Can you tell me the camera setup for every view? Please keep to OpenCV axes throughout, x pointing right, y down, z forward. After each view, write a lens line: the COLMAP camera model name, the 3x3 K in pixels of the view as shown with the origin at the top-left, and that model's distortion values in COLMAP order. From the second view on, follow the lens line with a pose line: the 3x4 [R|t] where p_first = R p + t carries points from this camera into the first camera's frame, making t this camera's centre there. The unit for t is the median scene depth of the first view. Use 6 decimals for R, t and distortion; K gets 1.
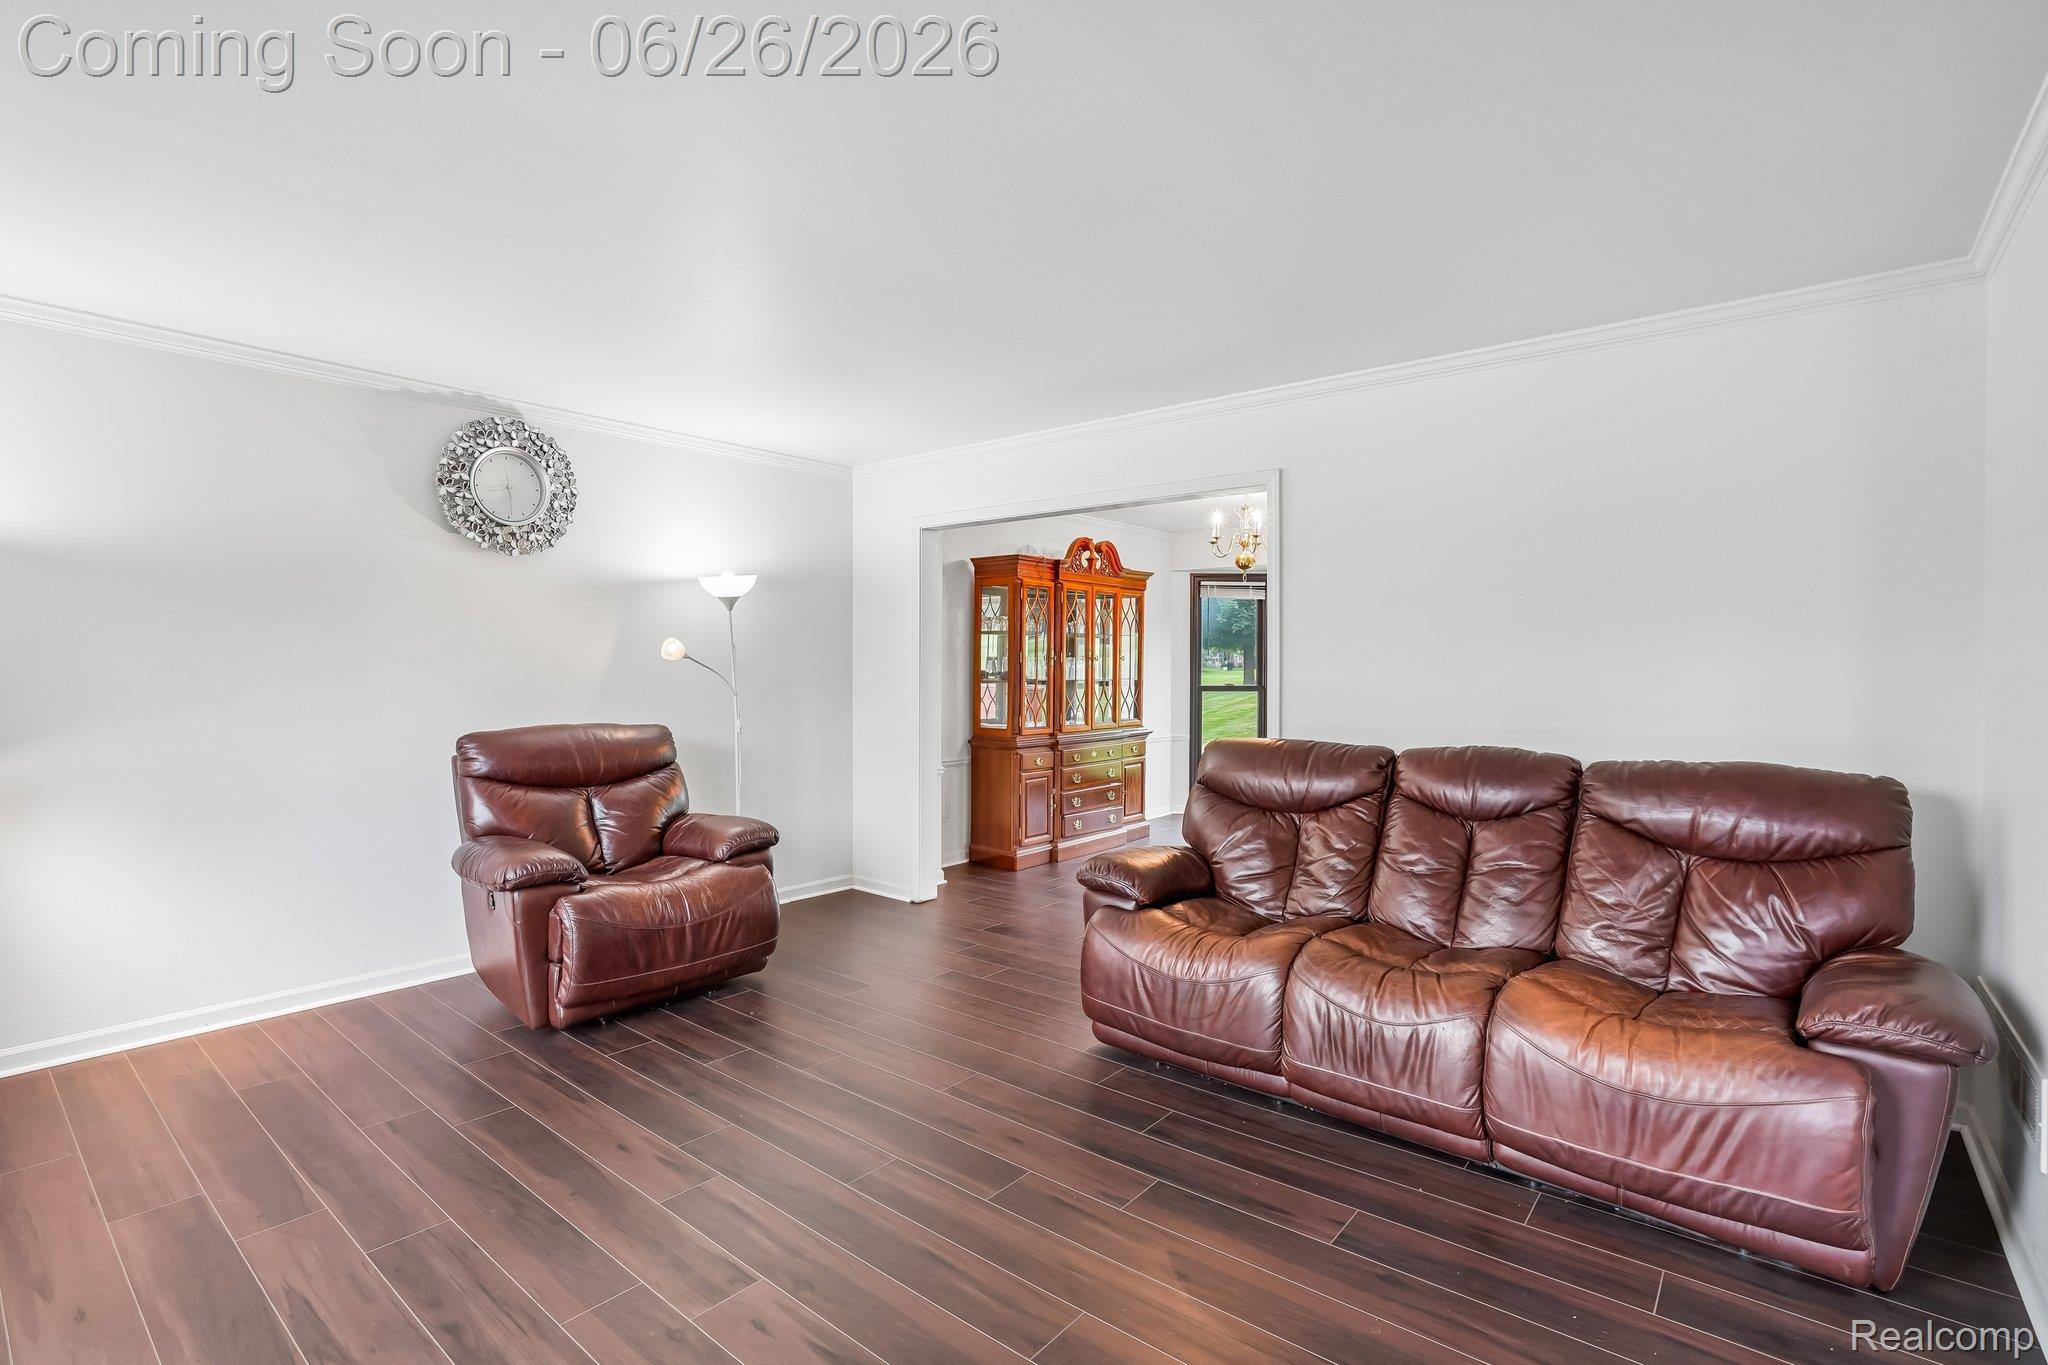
lens RADIAL K [[958.8, 0, 1032.0], [0, 958.8, 669.0], [0, 0, 1]] dist [-0.068358, 0.031818]
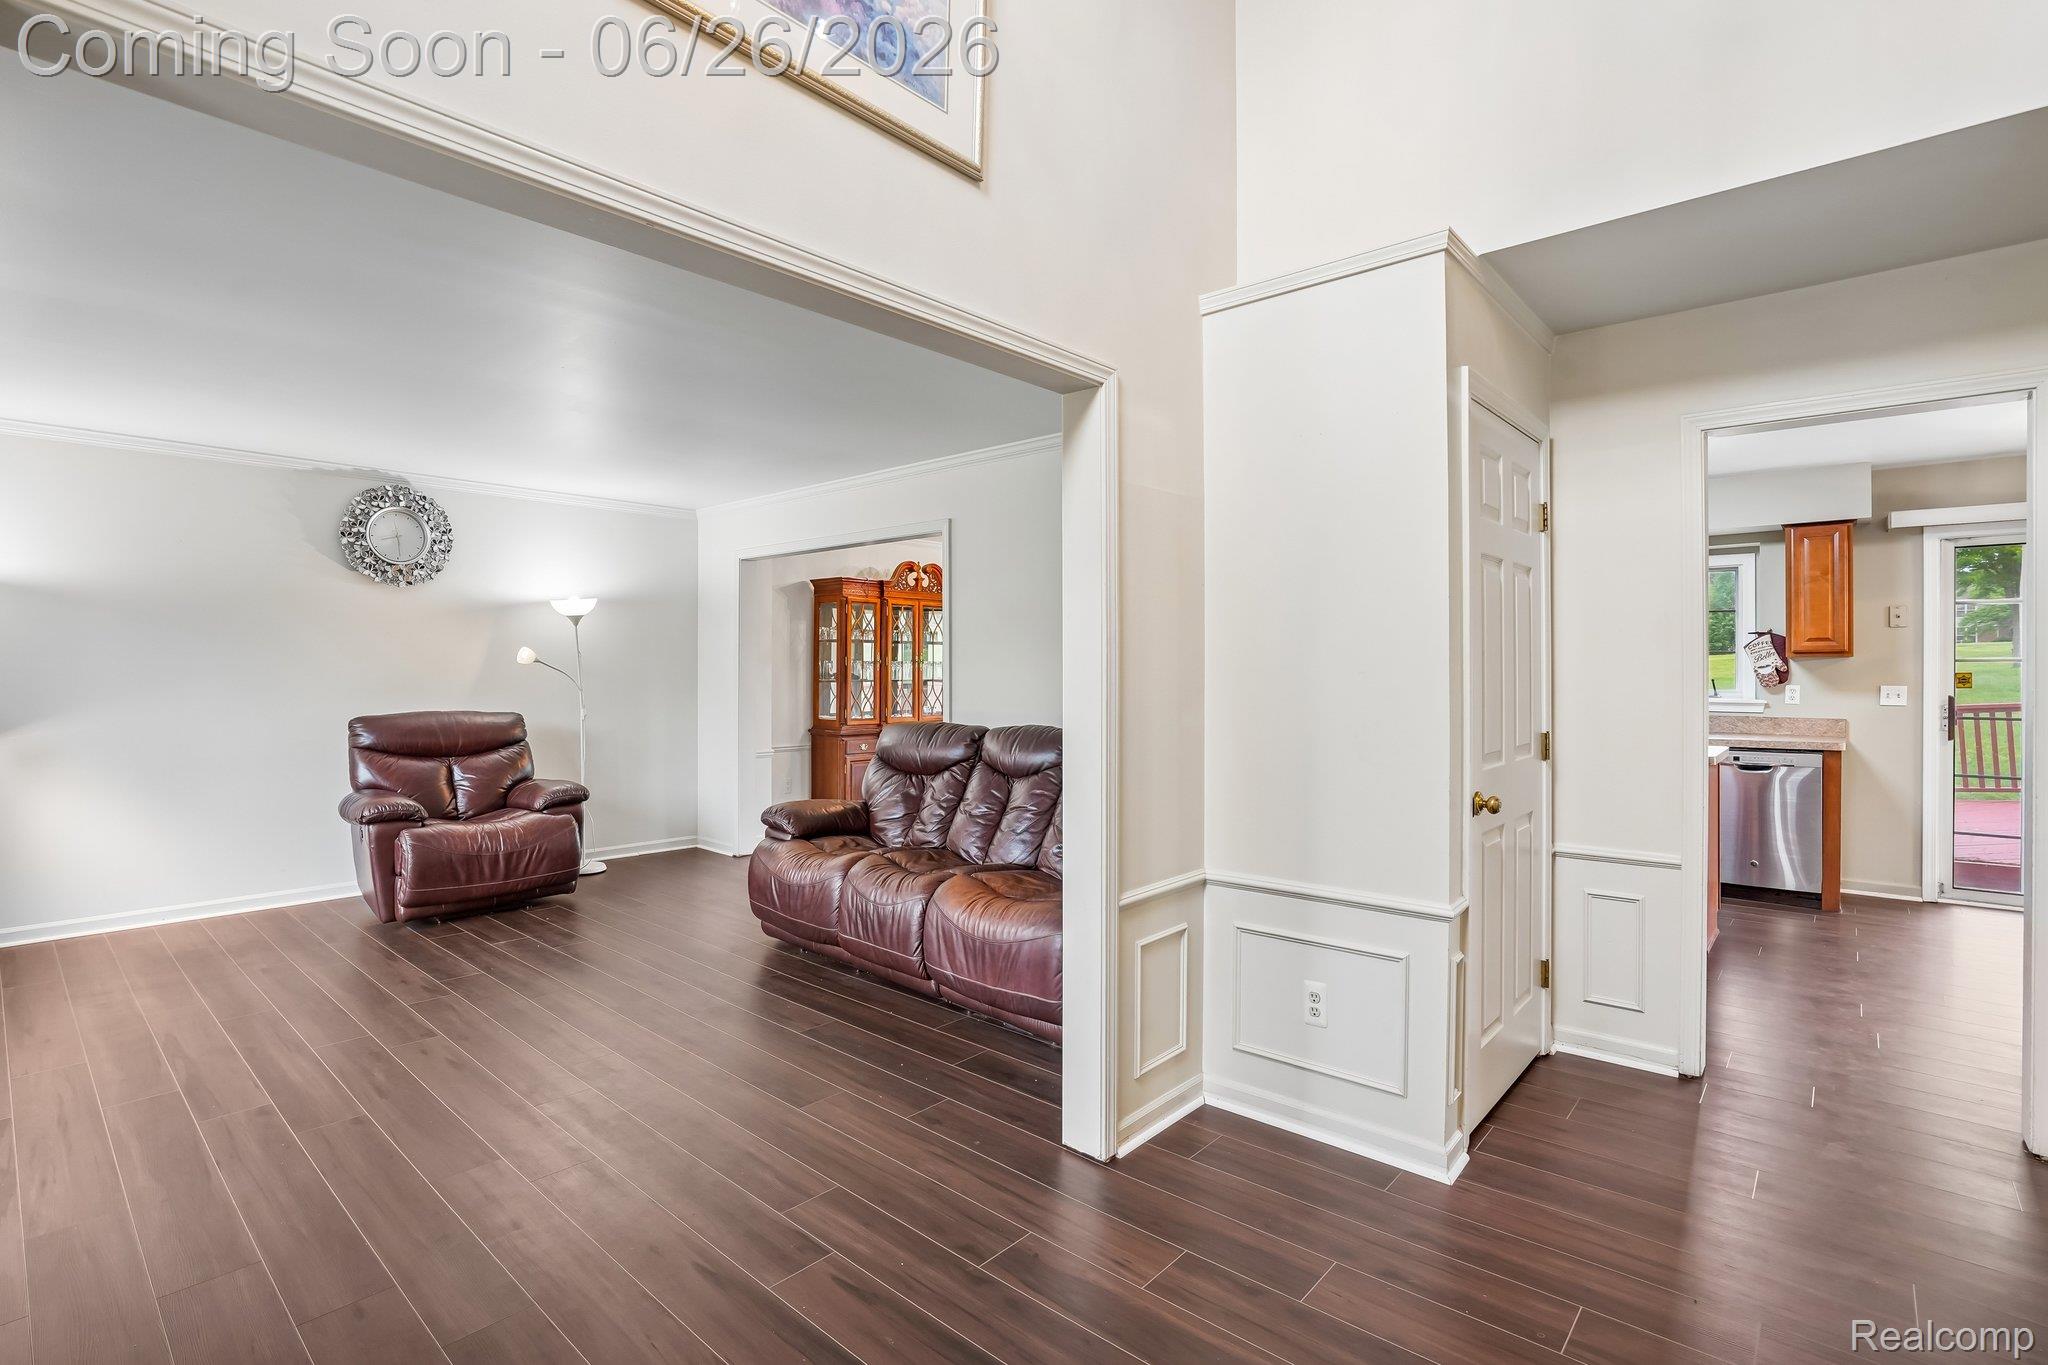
lens RADIAL K [[961.8, 0, 1027.4], [0, 961.8, 657.7], [0, 0, 1]] dist [-0.060208, 0.029025]
pose [[0.999088, -0.002324, -0.042646, 0.426893], [0.001674, 0.999882, -0.015285, 0.004109], [0.042676, 0.015200, 0.998973, -0.328786]]
